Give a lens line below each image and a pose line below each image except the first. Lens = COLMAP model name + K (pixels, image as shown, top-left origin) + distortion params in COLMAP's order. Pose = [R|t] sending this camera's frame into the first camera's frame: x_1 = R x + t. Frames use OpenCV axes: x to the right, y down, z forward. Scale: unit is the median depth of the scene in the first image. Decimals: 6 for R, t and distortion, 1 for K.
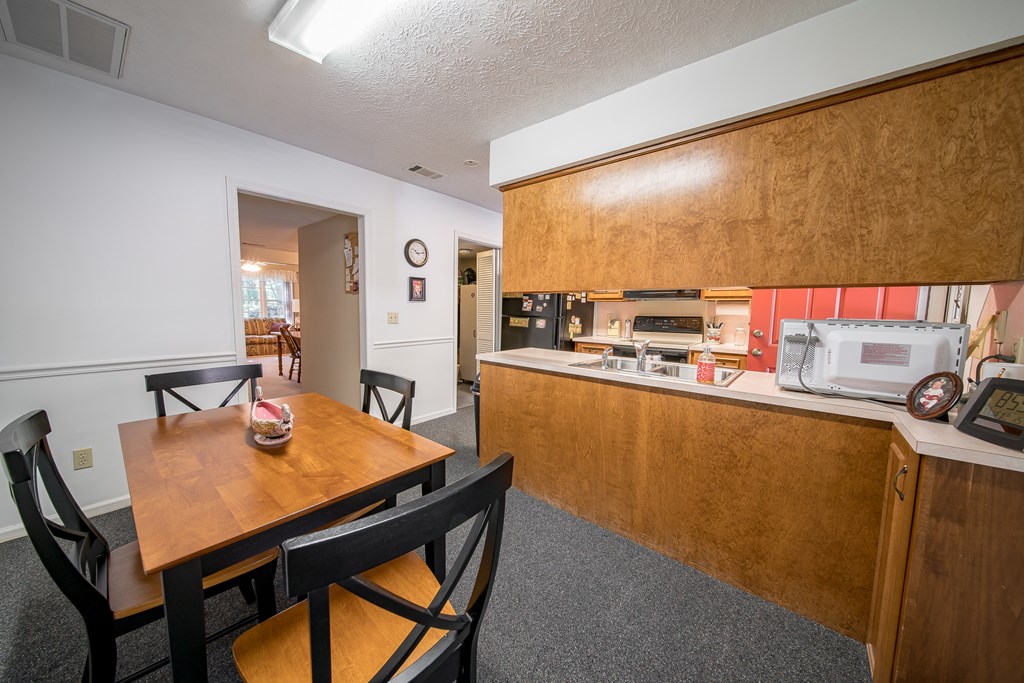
lens RADIAL K [[355.0, 0, 504.9], [0, 355.0, 339.3], [0, 0, 1]] dist [0.000574, -0.001370]
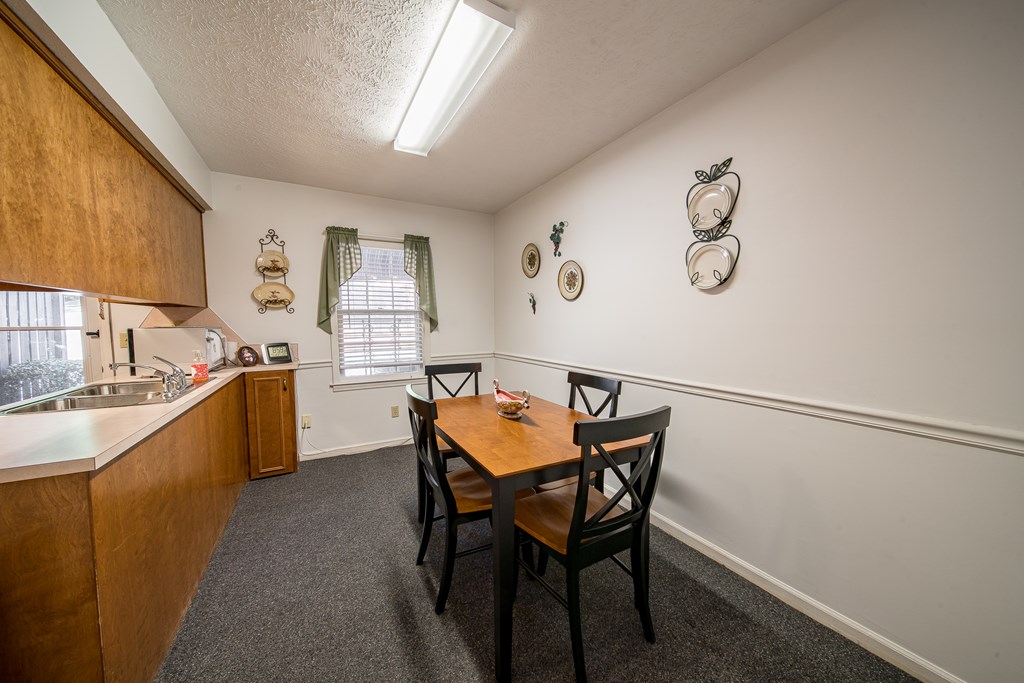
lens RADIAL K [[355.0, 0, 517.3], [0, 355.0, 339.2], [0, 0, 1]] dist [0.000574, -0.001370]
pose [[-0.943567, -0.024968, 0.330240, -0.340597], [0.022092, 0.990188, 0.137986, -0.066773], [-0.330445, 0.137495, -0.933757, 0.711720]]
